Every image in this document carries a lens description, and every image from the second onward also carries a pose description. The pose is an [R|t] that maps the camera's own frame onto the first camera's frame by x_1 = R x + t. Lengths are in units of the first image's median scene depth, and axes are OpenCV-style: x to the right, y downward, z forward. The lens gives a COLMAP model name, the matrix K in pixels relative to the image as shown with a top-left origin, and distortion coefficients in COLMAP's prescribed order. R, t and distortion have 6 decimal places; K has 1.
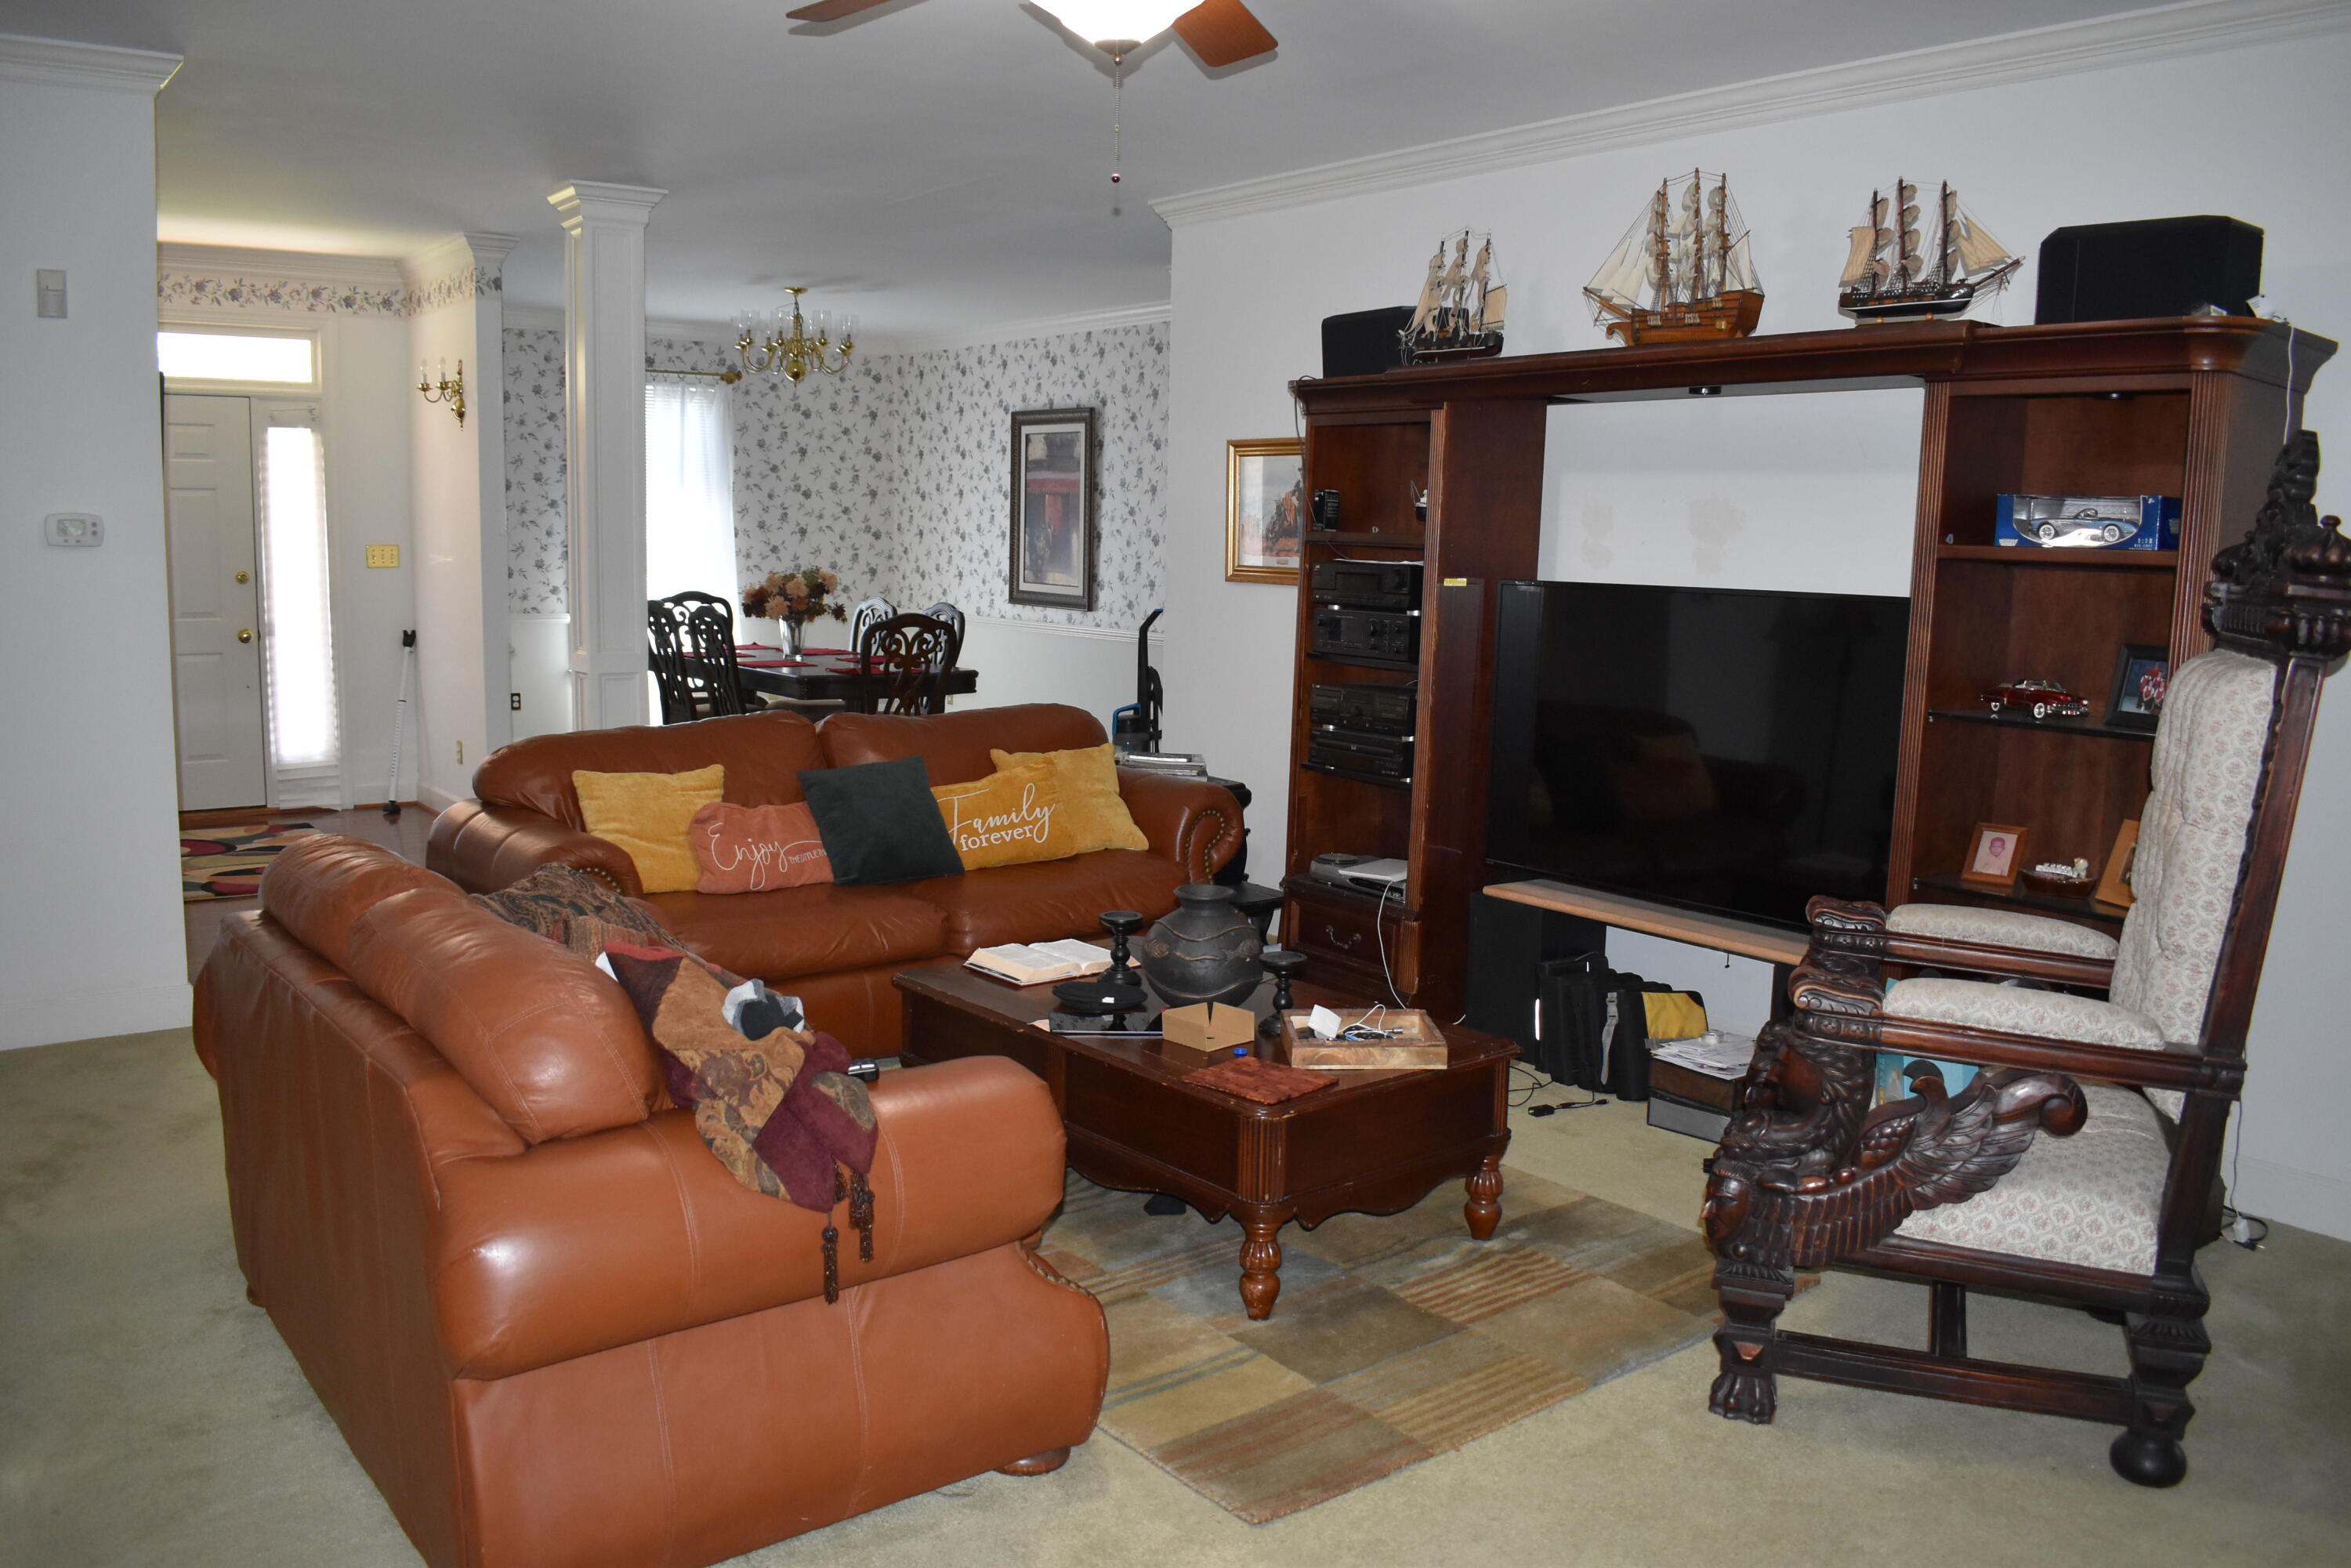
lens RADIAL K [[1825.4, 0, 1190.8], [0, 1825.4, 781.4], [0, 0, 1]] dist [-0.090580, 0.015829]
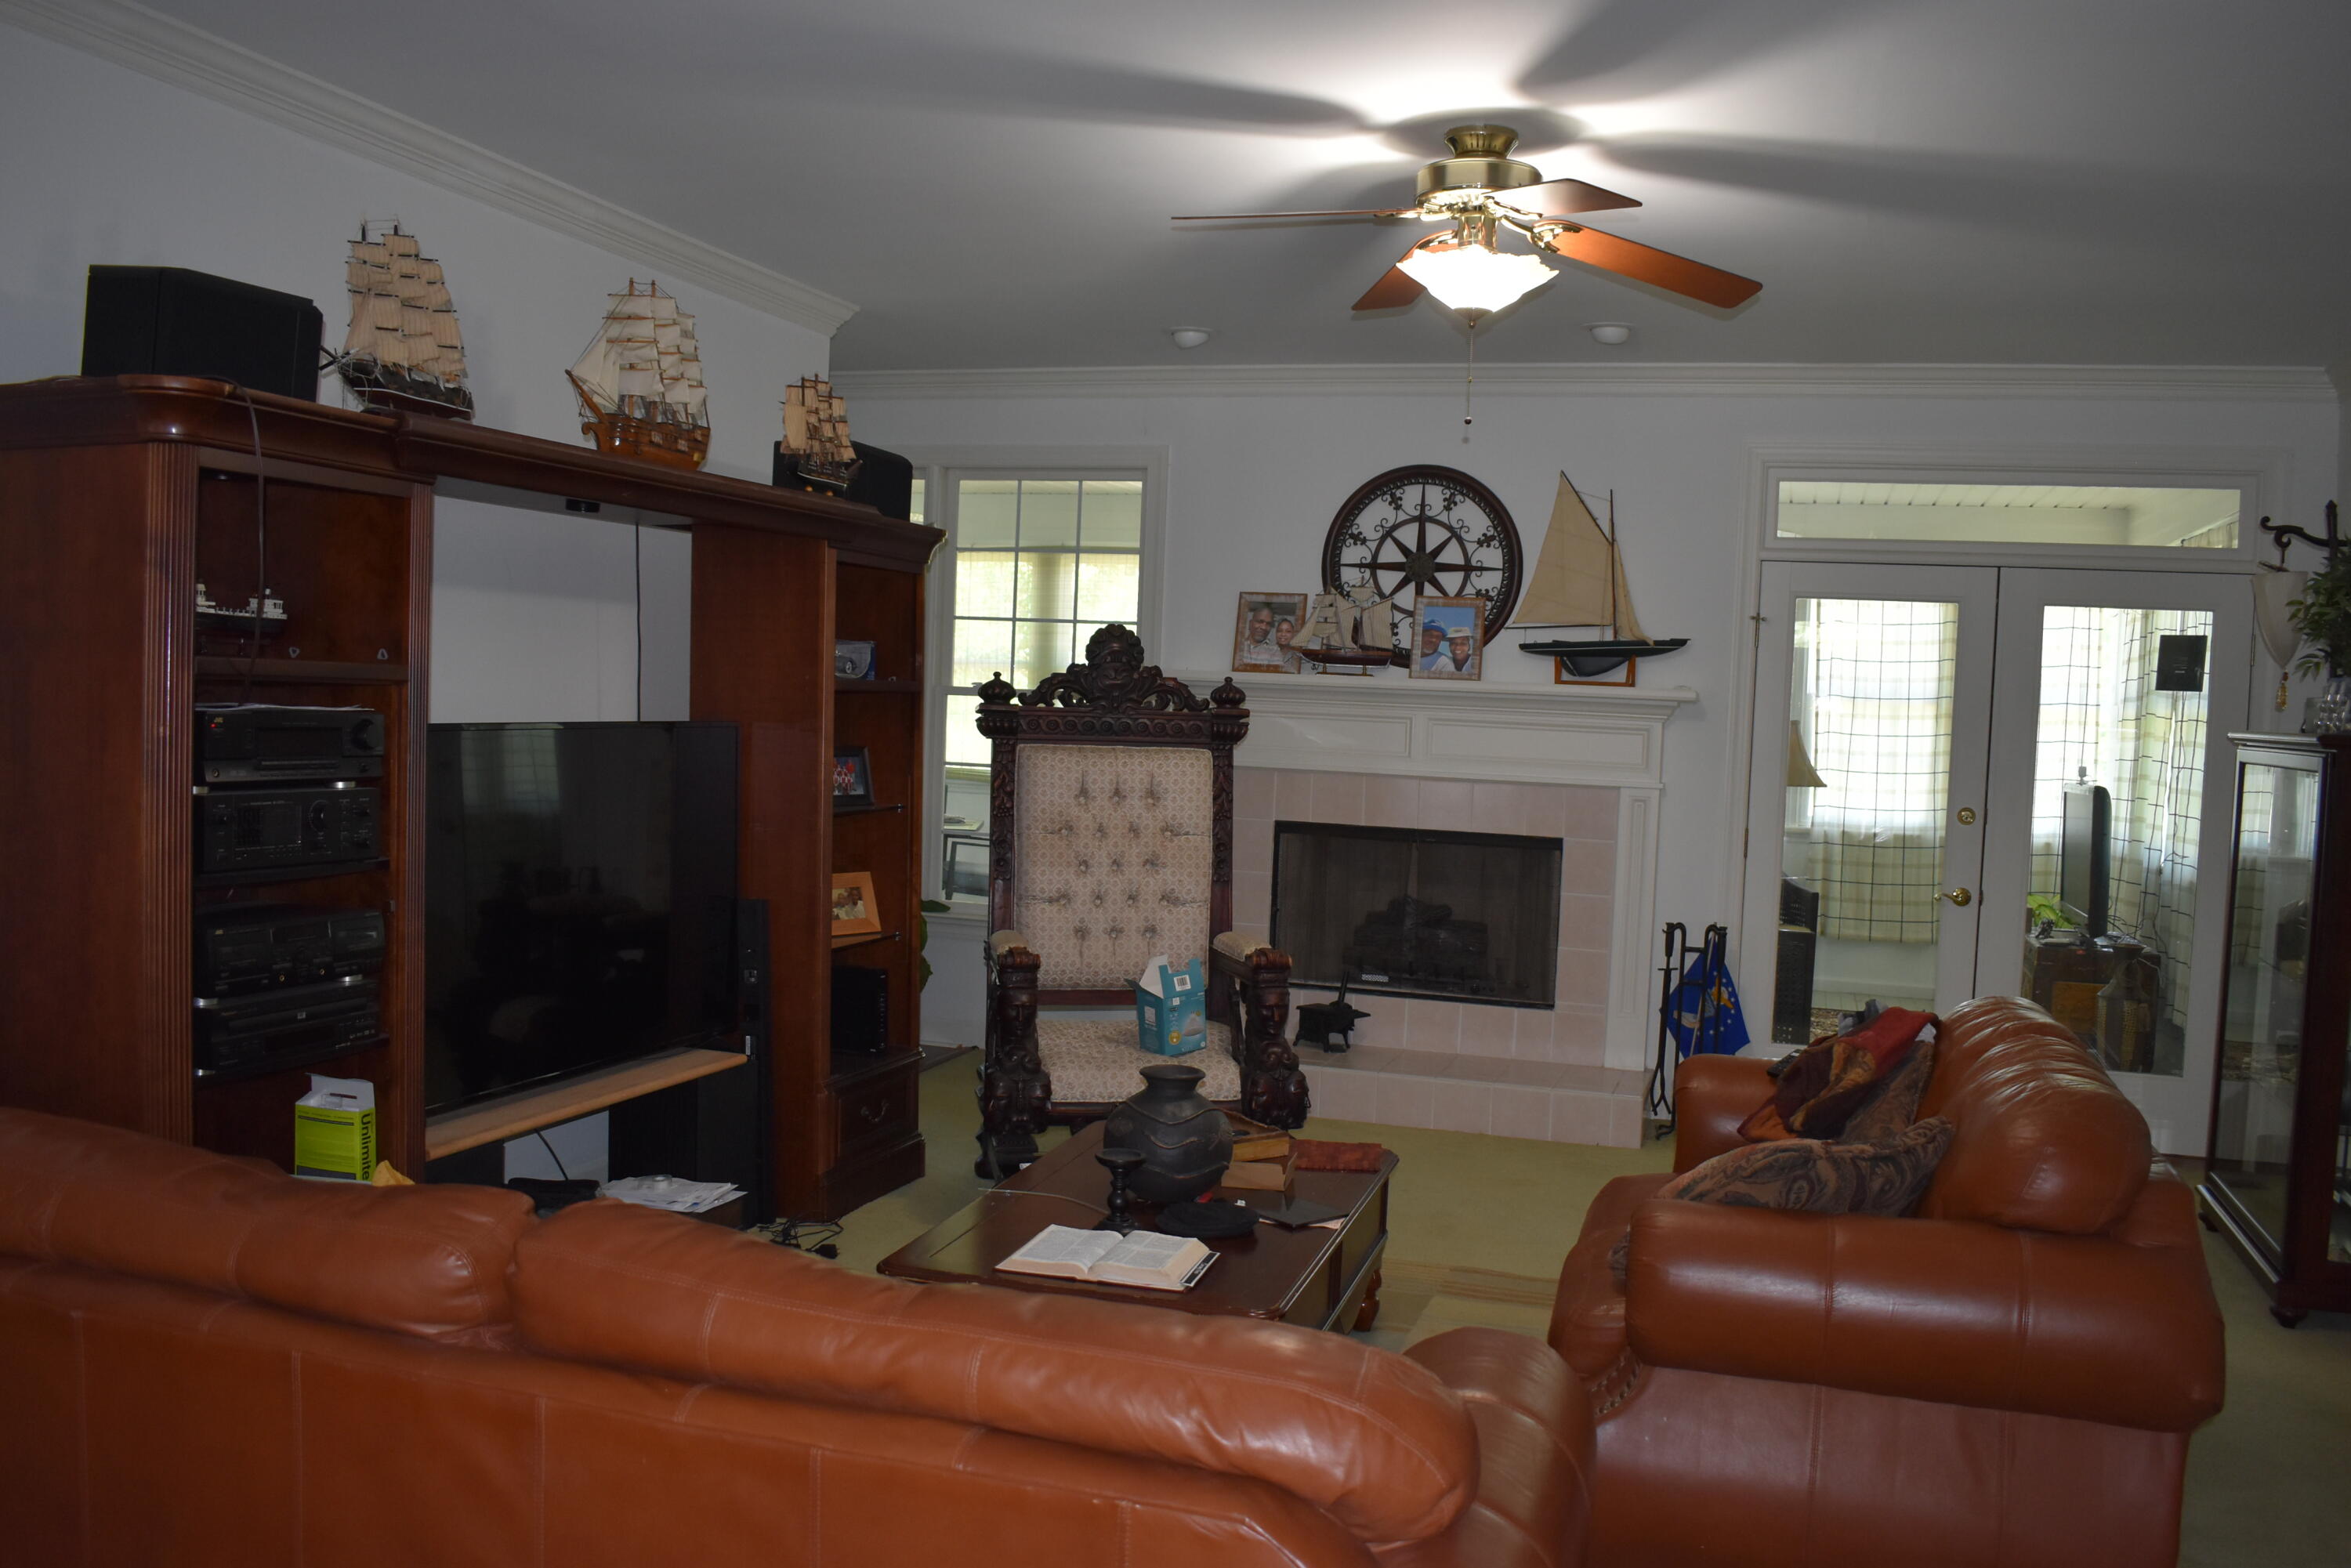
lens RADIAL K [[1955.2, 0, 1155.3], [0, 1955.2, 789.2], [0, 0, 1]] dist [-0.081002, 0.017121]
pose [[-0.546891, -0.084274, 0.832951, -0.616948], [0.062545, 0.988028, 0.141029, -0.172345], [-0.834864, 0.129224, -0.535073, 1.145129]]
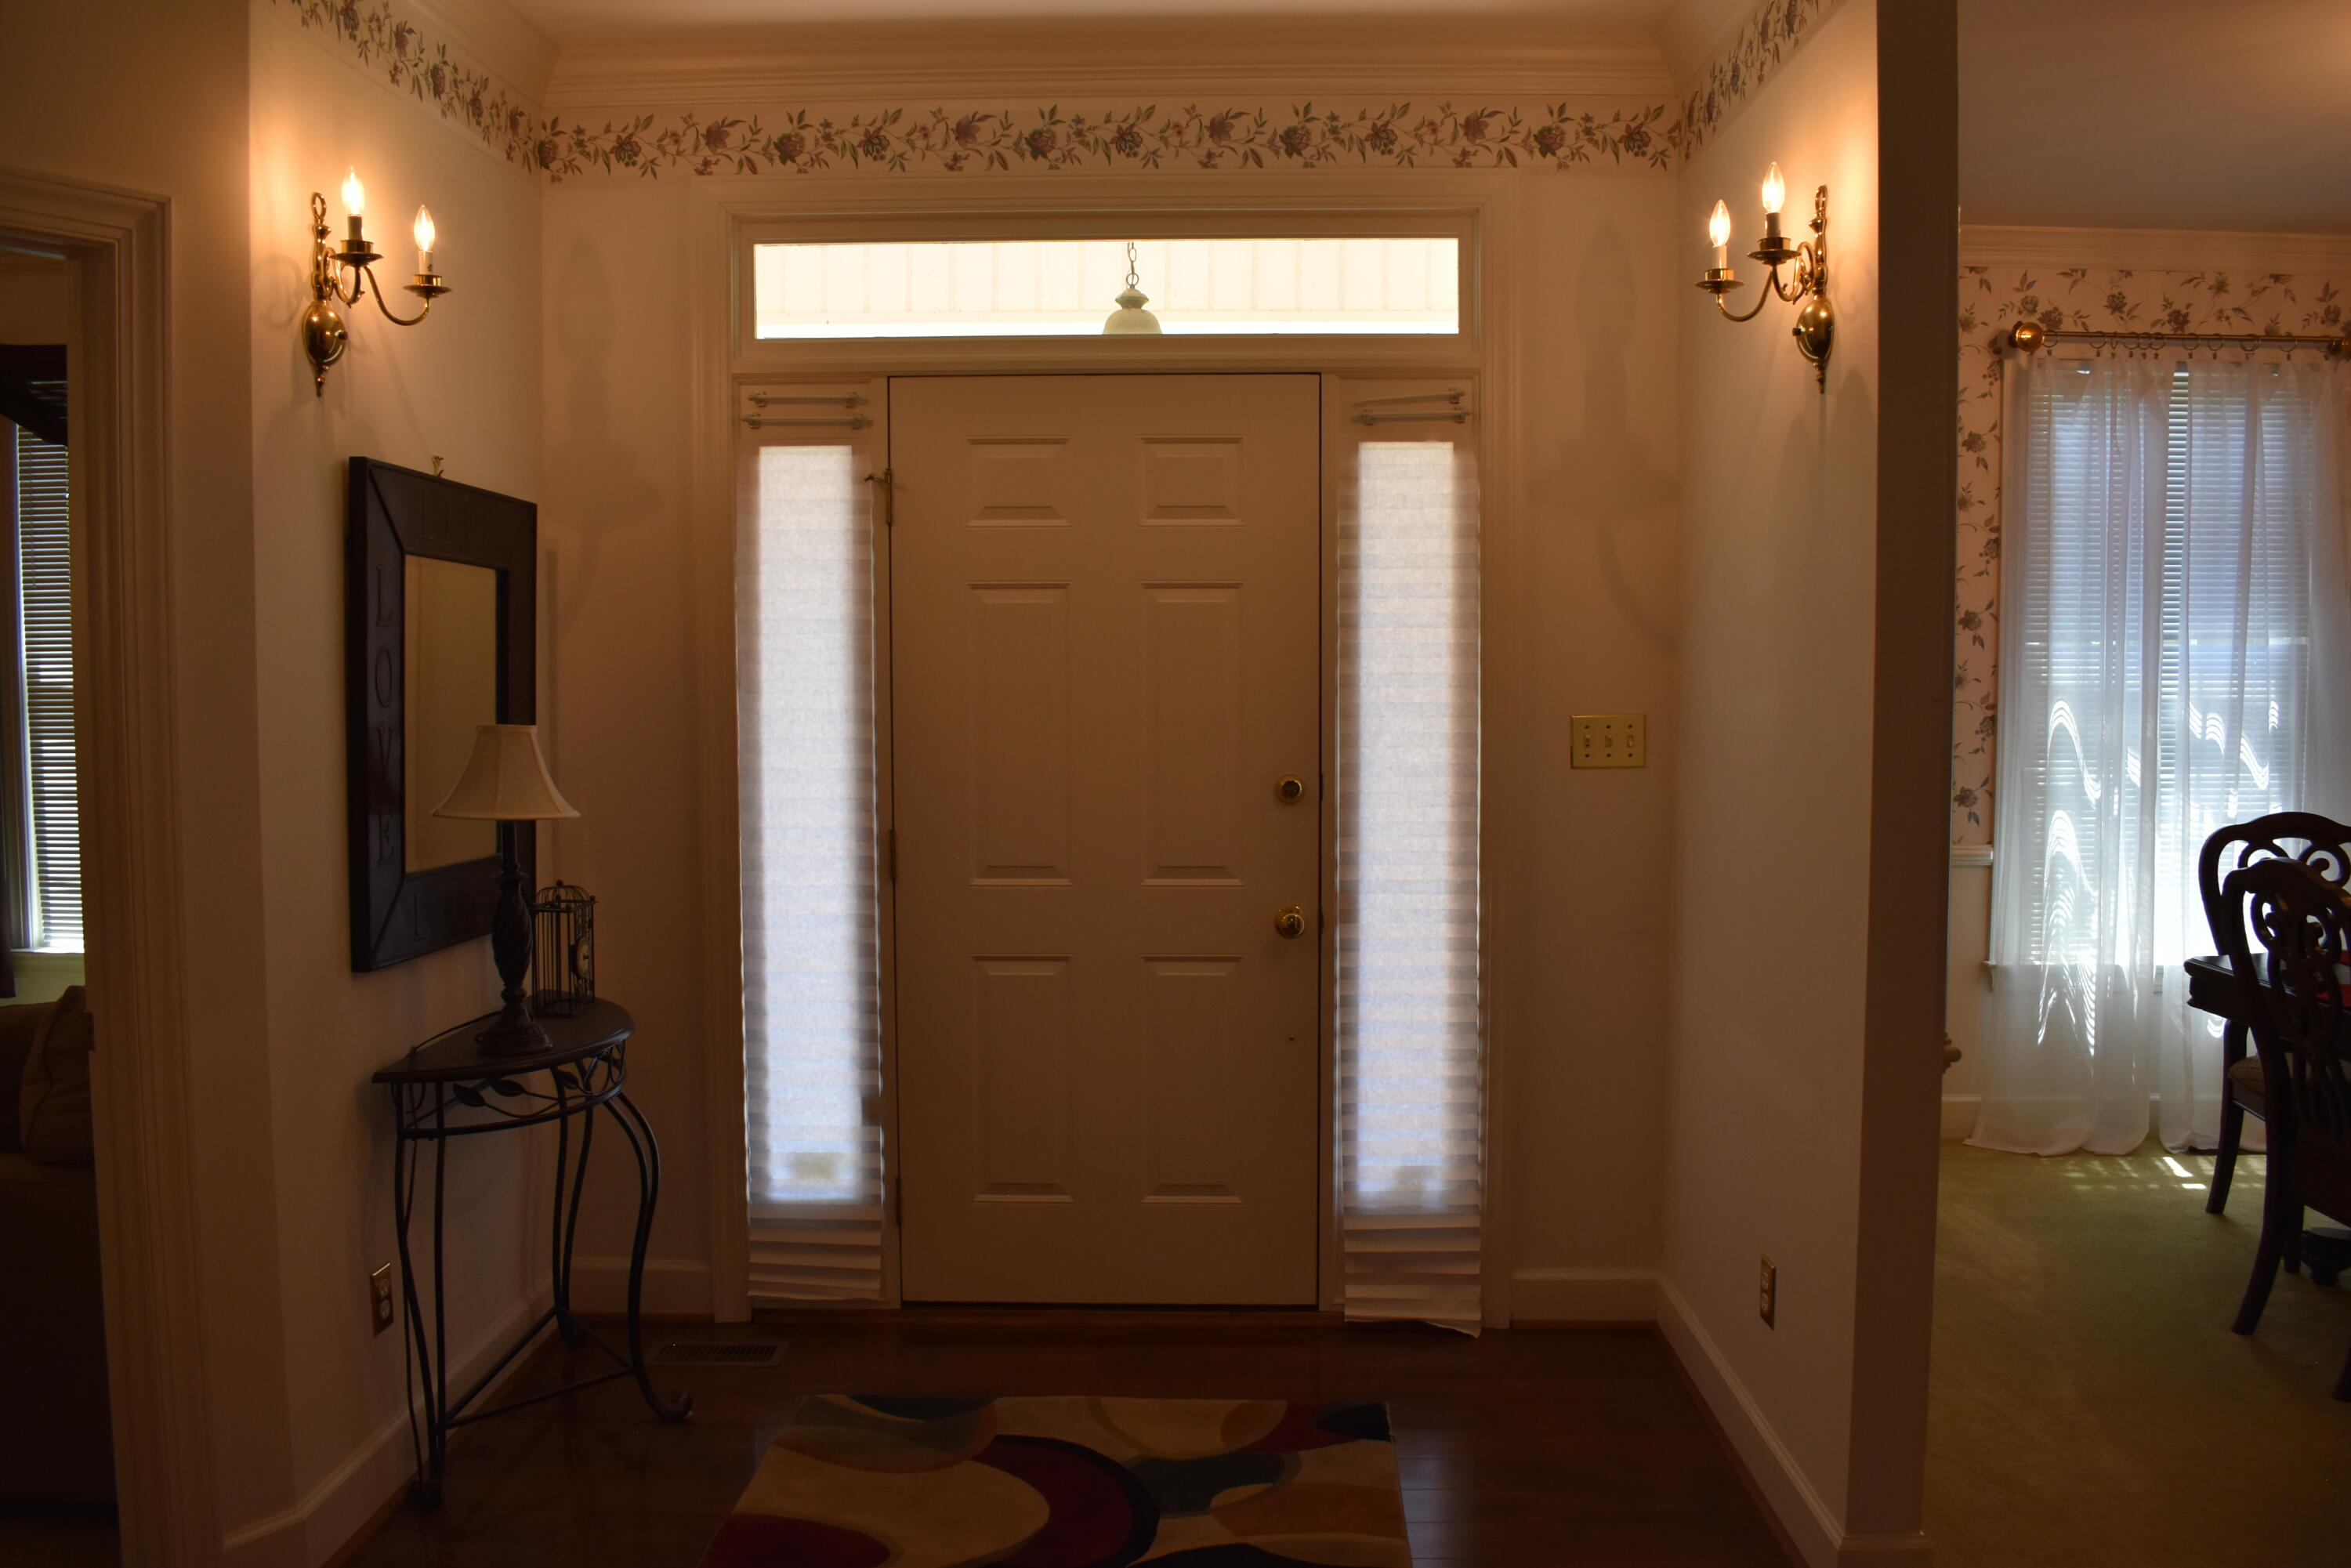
lens RADIAL K [[1825.4, 0, 1179.8], [0, 1825.4, 773.8], [0, 0, 1]] dist [-0.090580, 0.015829]
pose [[0.775331, 0.021974, -0.631172, -0.451439], [-0.071260, 0.996056, -0.052858, -0.153831], [0.627522, 0.085959, 0.773840, 1.055980]]
